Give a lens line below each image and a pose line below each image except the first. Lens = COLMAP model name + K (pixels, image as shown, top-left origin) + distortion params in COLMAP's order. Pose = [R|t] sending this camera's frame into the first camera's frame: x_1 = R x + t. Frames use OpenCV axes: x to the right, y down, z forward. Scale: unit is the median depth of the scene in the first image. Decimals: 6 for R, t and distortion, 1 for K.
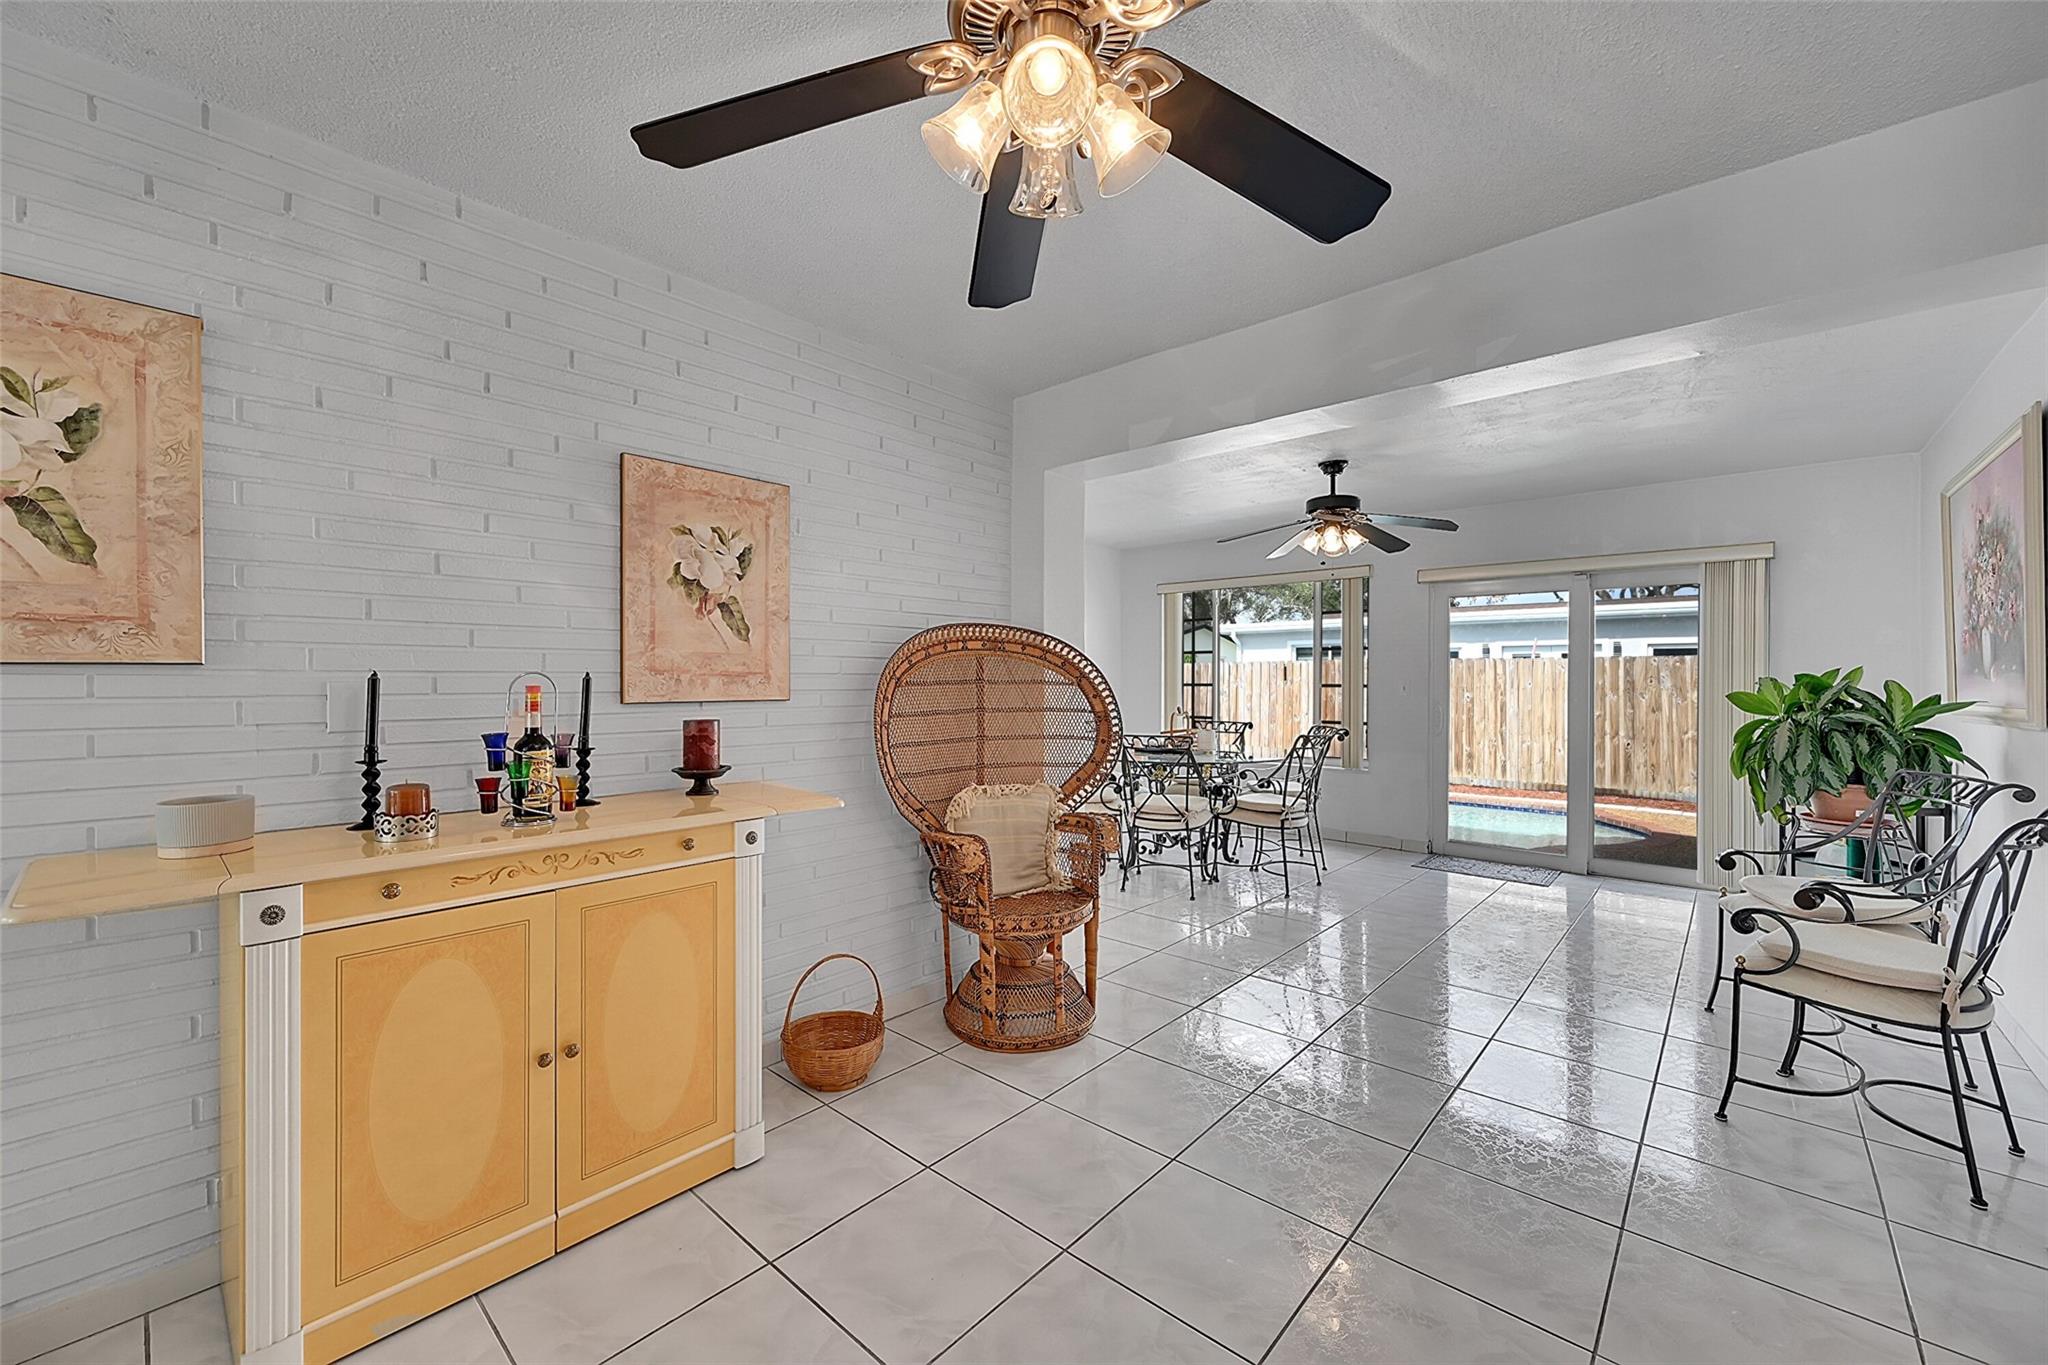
lens RADIAL K [[796.1, 0, 1024.0], [0, 796.1, 682.5], [0, 0, 1]] dist [-0.001463, -0.000016]
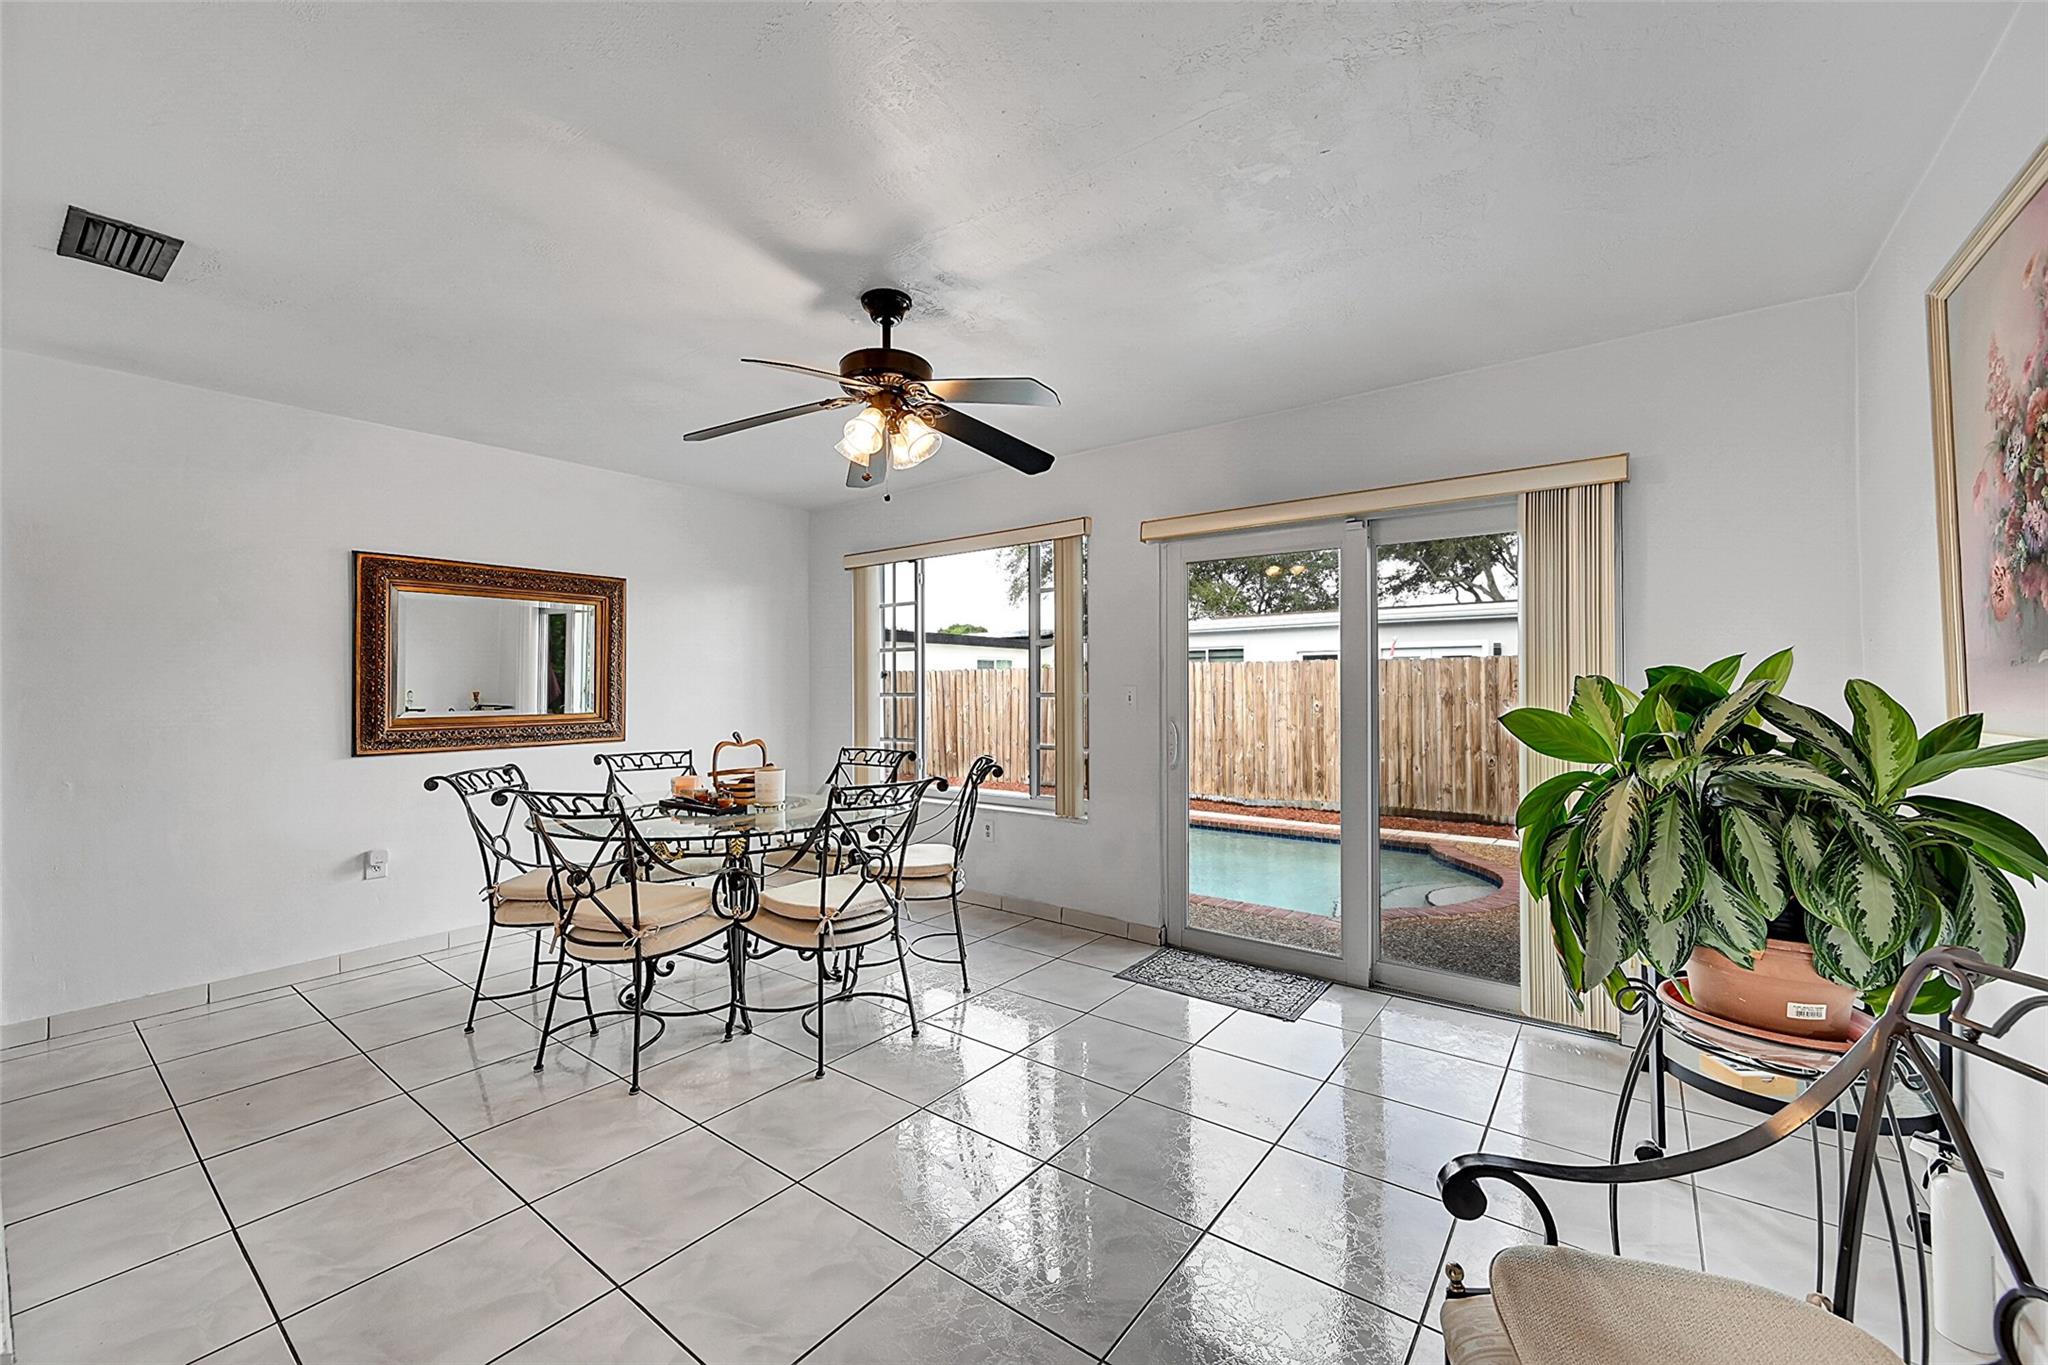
lens RADIAL K [[796.1, 0, 1024.0], [0, 796.1, 682.5], [0, 0, 1]] dist [-0.001463, -0.000016]
pose [[0.996790, -0.005181, 0.079890, 0.607426], [0.005974, 0.999935, -0.009691, -0.000087], [-0.079834, 0.010137, 0.996757, 0.605811]]
